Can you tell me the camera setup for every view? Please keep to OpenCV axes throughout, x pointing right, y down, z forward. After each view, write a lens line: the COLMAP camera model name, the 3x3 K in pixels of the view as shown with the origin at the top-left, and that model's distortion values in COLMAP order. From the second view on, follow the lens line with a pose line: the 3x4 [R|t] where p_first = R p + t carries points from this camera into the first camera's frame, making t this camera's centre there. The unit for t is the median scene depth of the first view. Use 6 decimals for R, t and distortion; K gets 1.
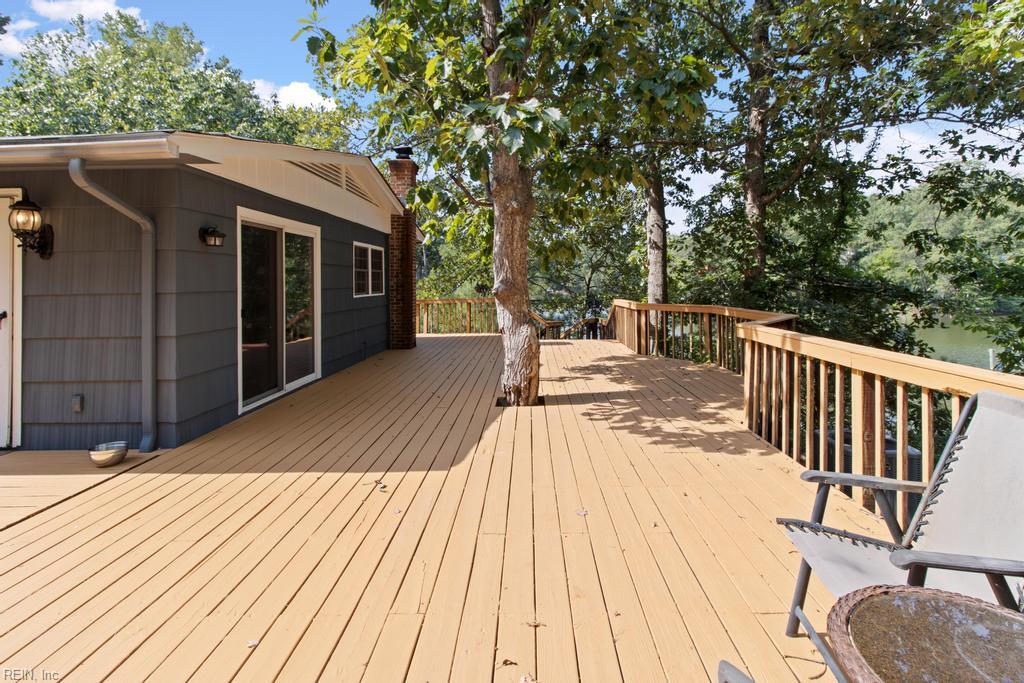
lens RADIAL K [[485.2, 0, 519.3], [0, 485.2, 290.0], [0, 0, 1]] dist [0.001395, -0.000007]
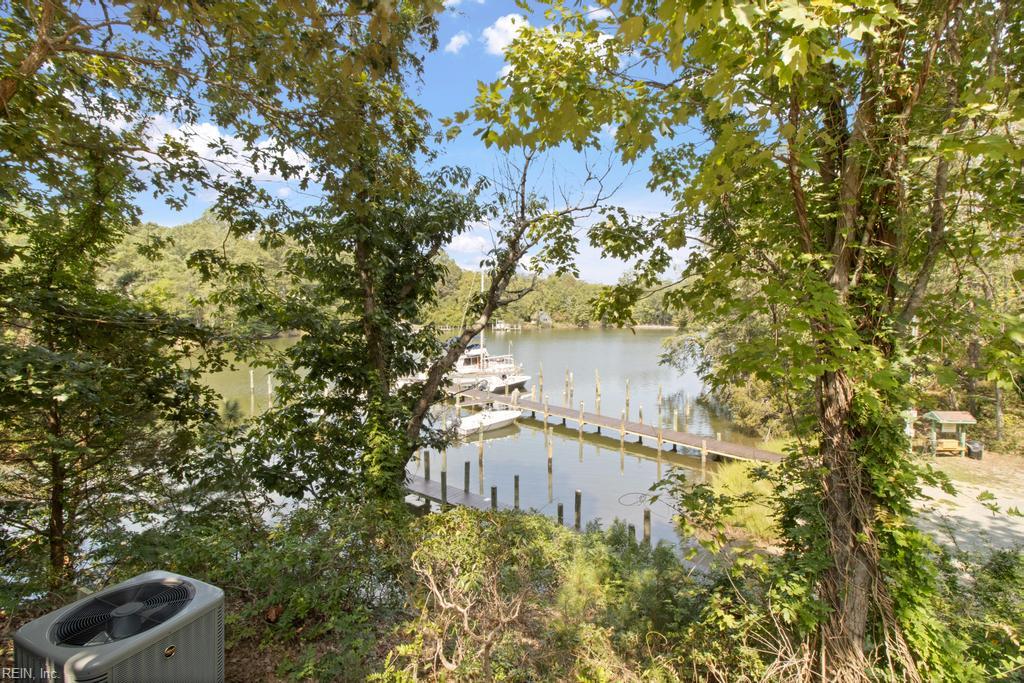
lens RADIAL K [[485.2, 0, 522.8], [0, 485.2, 318.2], [0, 0, 1]] dist [0.001395, -0.000007]
pose [[0.281727, -0.001821, 0.959493, 0.207524], [0.005746, 0.999983, 0.000211, -0.008872], [-0.959477, 0.005454, 0.281733, 0.278728]]
